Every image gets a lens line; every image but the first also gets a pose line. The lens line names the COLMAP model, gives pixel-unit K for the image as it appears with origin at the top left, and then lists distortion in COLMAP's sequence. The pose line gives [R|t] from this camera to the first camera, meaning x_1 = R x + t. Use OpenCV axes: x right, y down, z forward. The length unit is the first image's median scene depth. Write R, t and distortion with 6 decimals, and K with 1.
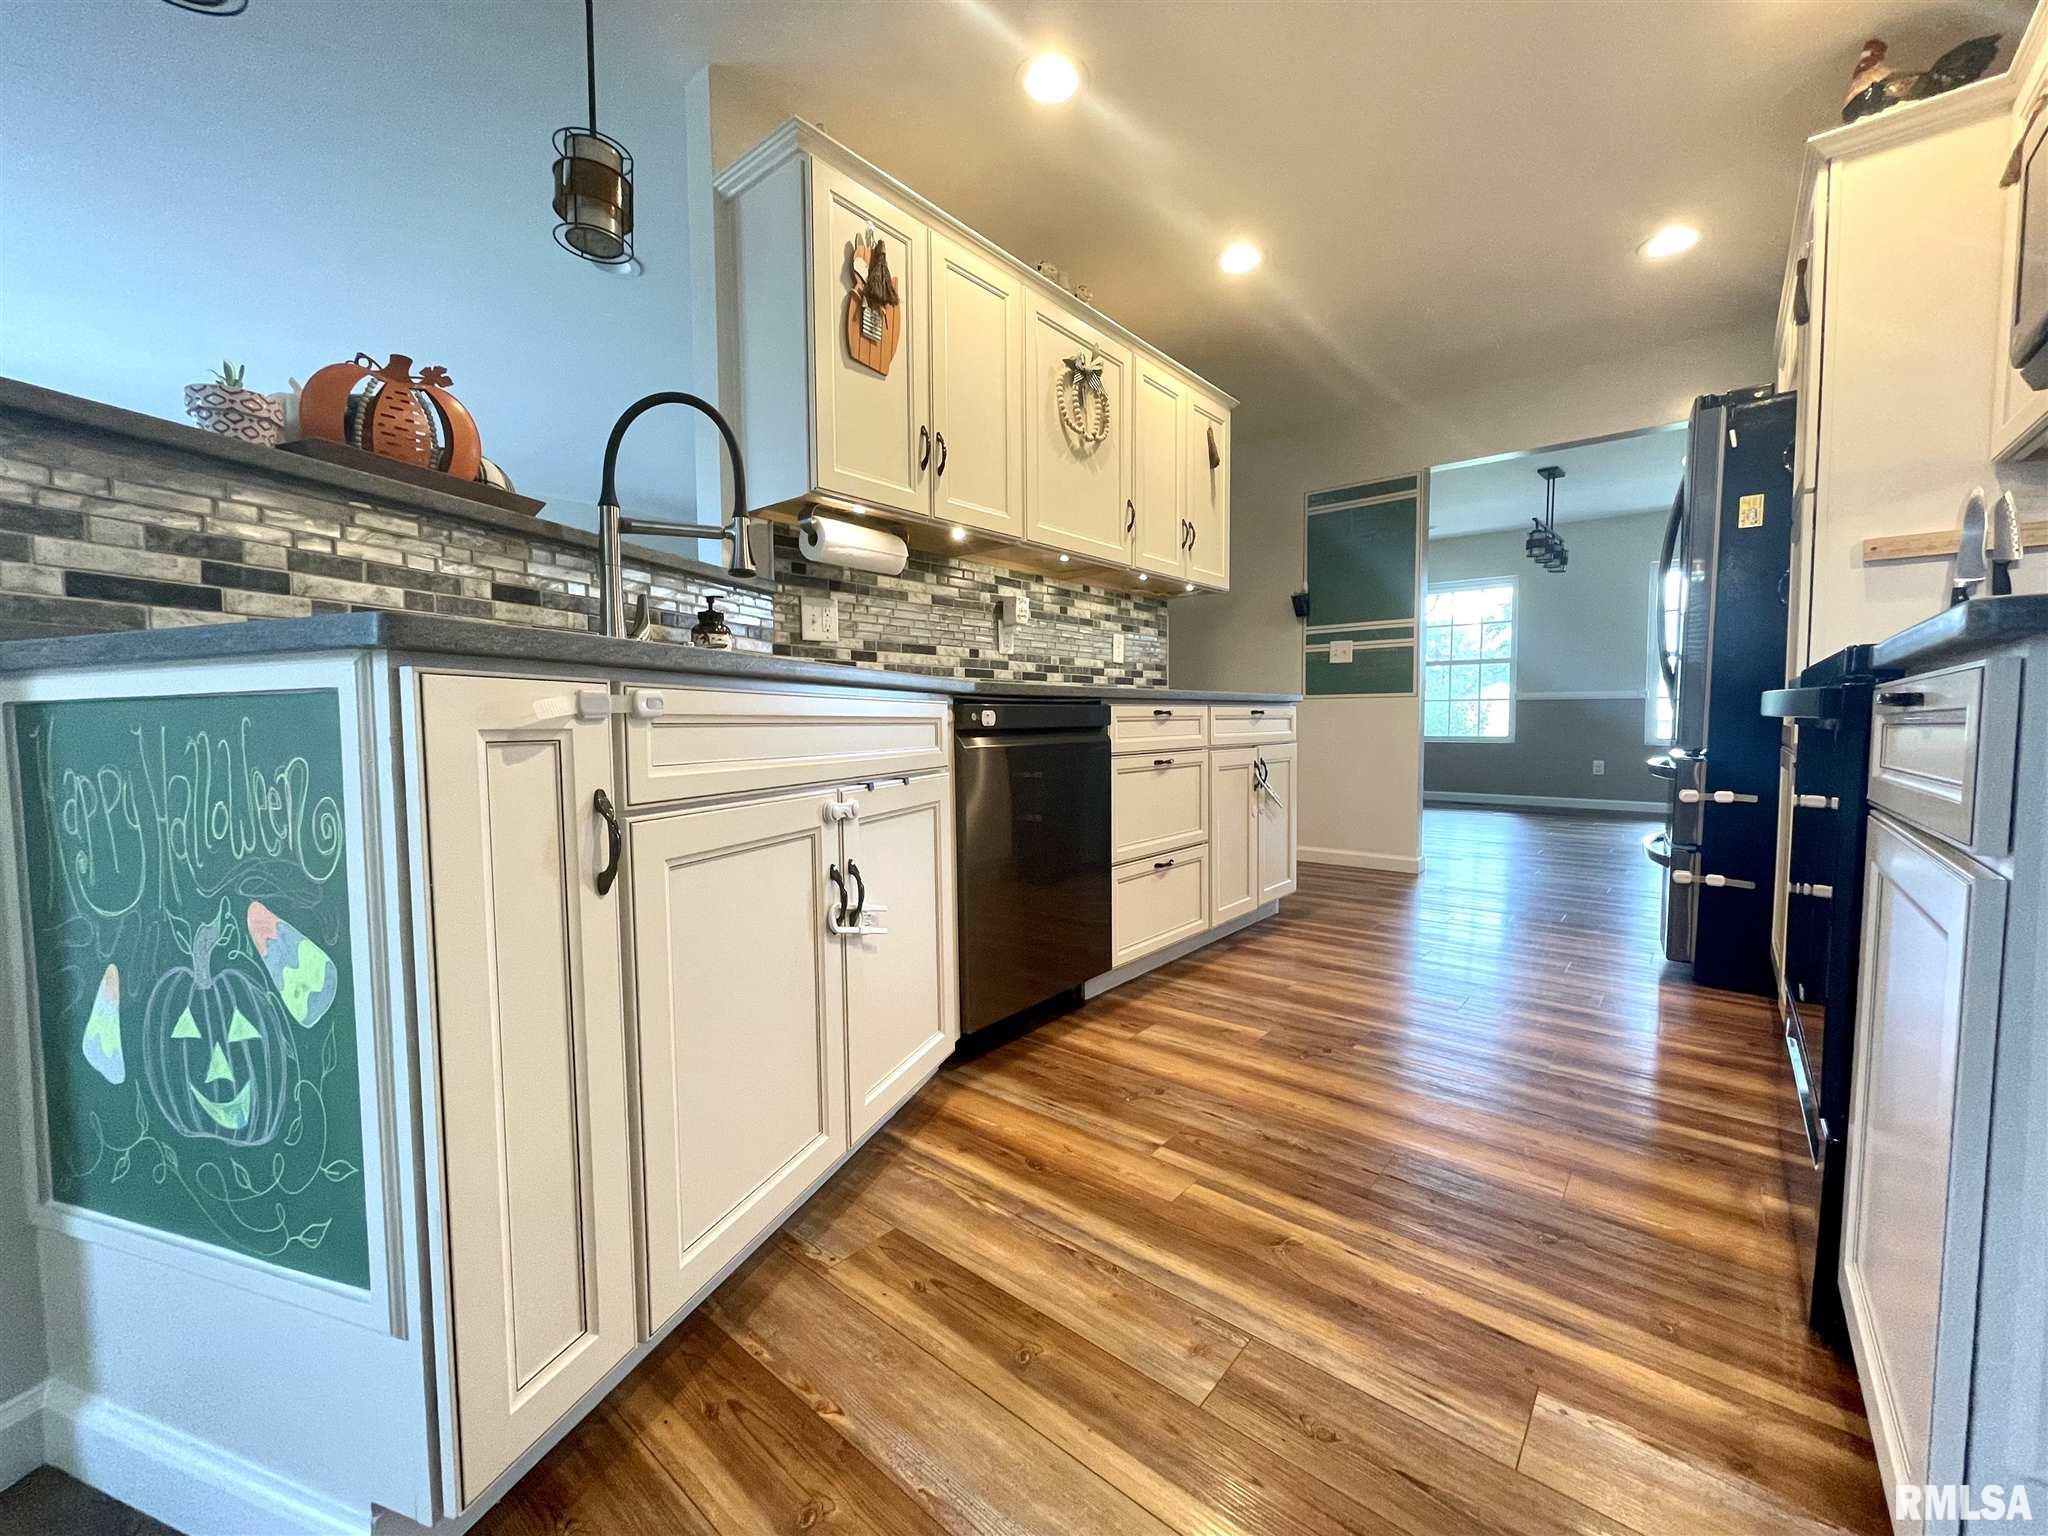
lens RADIAL K [[832.1, 0, 1023.0], [0, 832.1, 762.5], [0, 0, 1]] dist [0.002218, -0.000209]
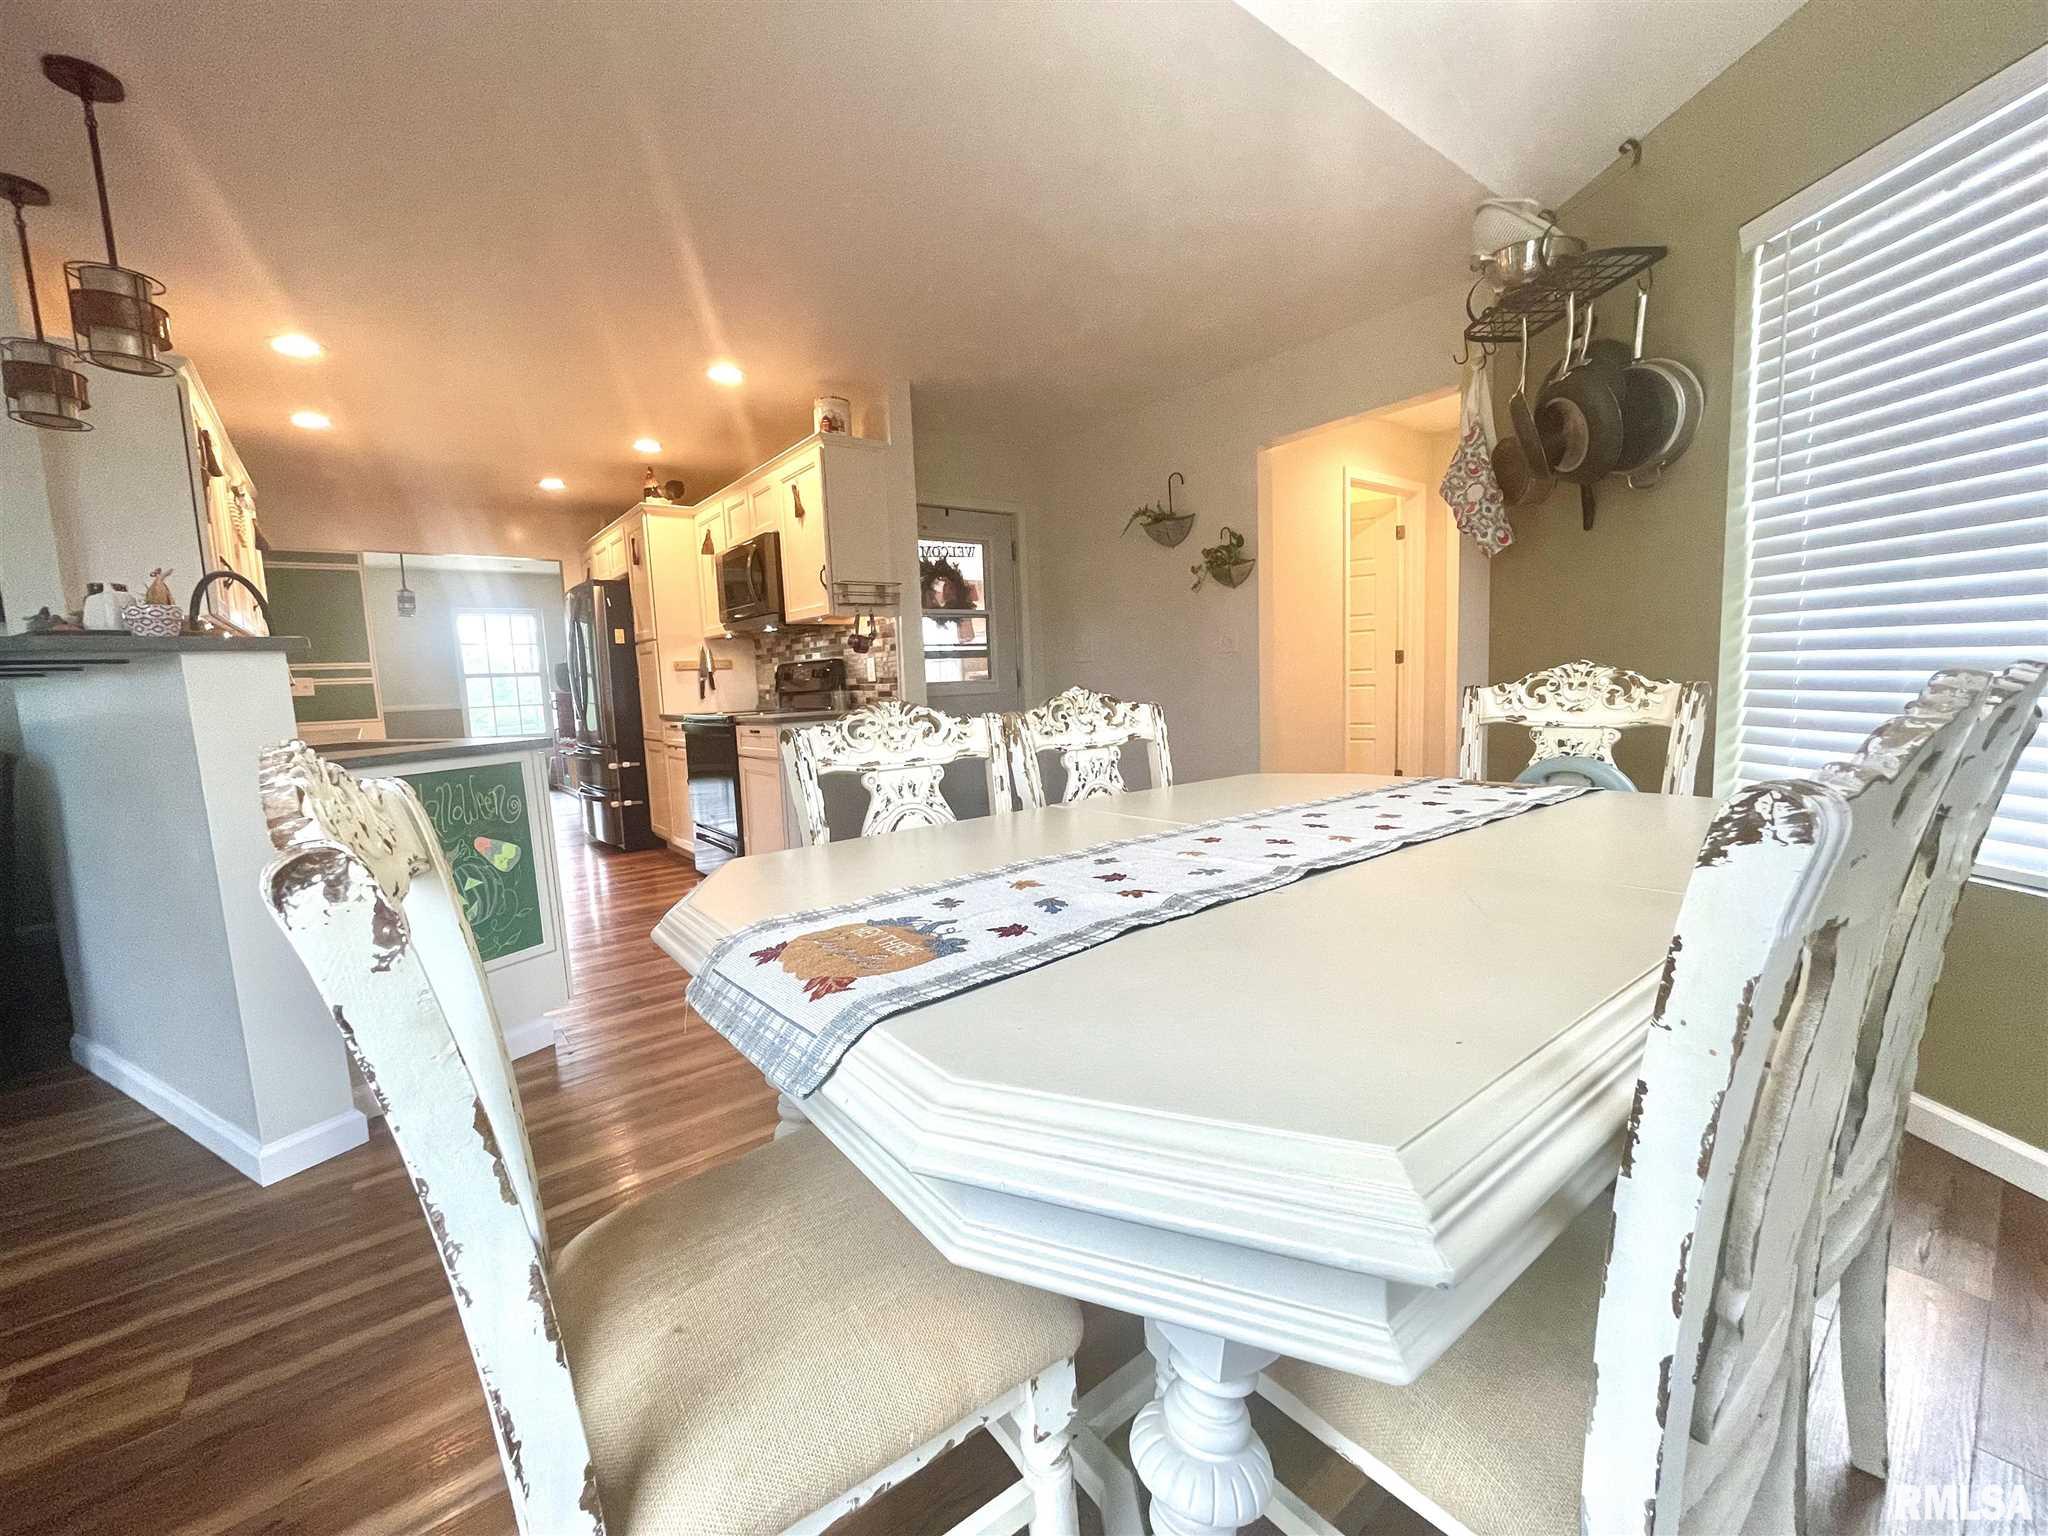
lens RADIAL K [[832.1, 0, 1020.1], [0, 832.1, 769.1], [0, 0, 1]] dist [0.002218, -0.000209]
pose [[0.214010, -0.105147, 0.971156, -1.334411], [0.087127, 0.992282, 0.088234, -0.066170], [-0.972938, 0.065731, 0.221520, -0.616420]]
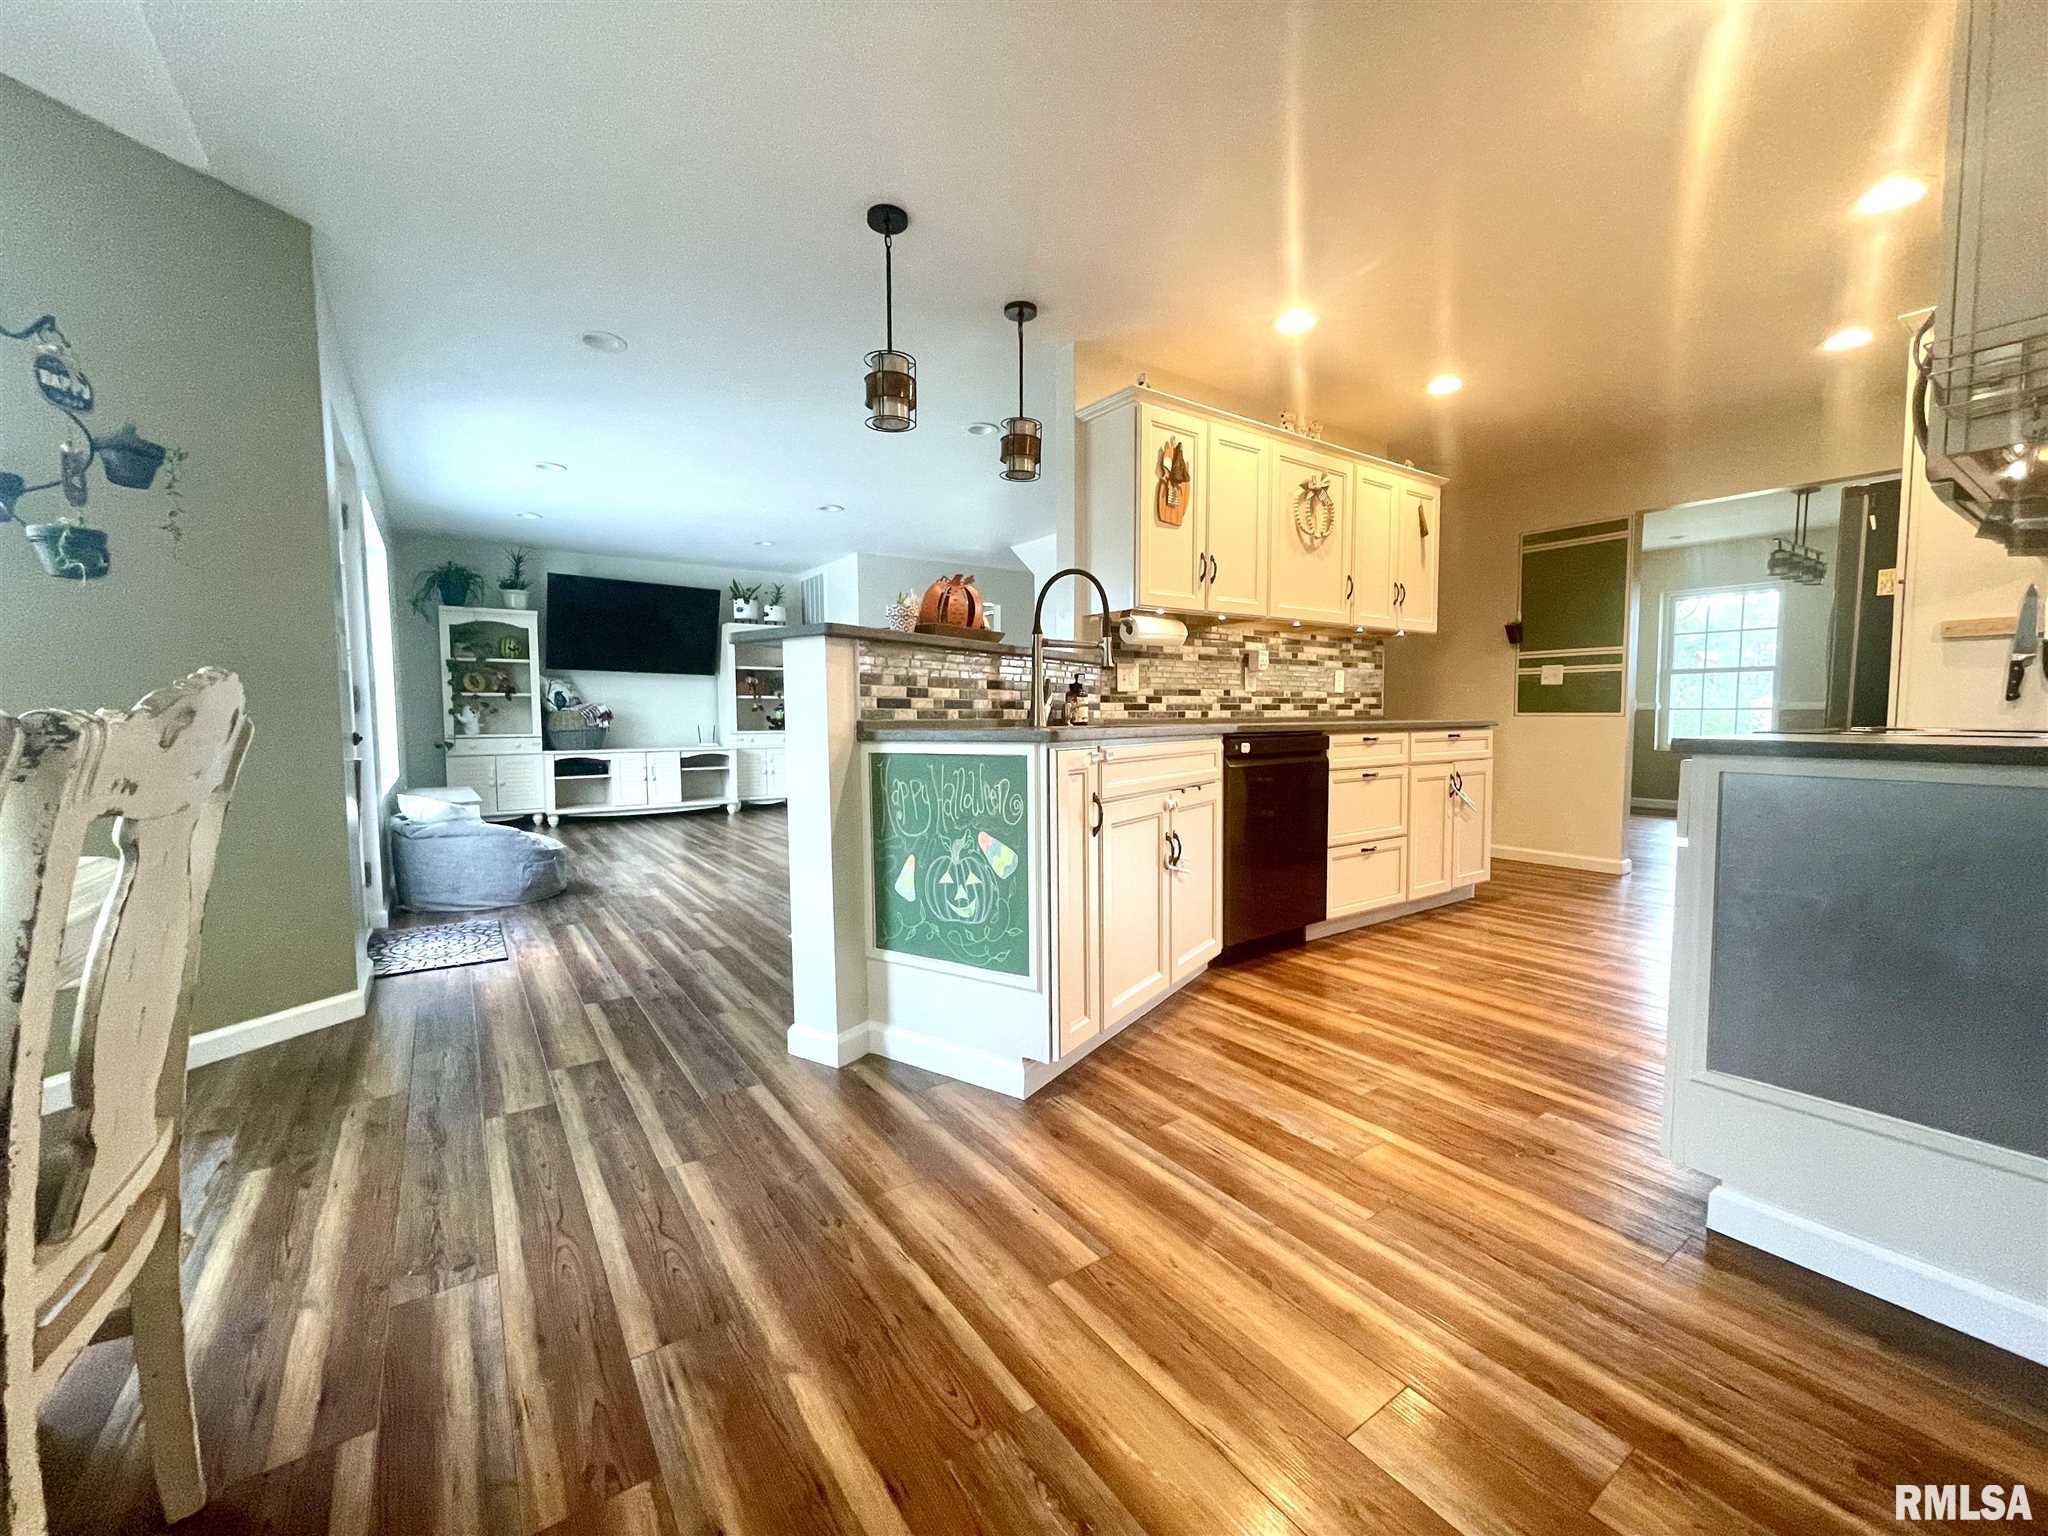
lens RADIAL K [[832.1, 0, 1020.8], [0, 832.1, 763.1], [0, 0, 1]] dist [0.002218, -0.000209]
pose [[0.966264, 0.019185, -0.256837, -0.045675], [-0.016652, 0.999789, 0.012034, -0.035233], [0.257014, -0.007351, 0.966380, -0.618143]]
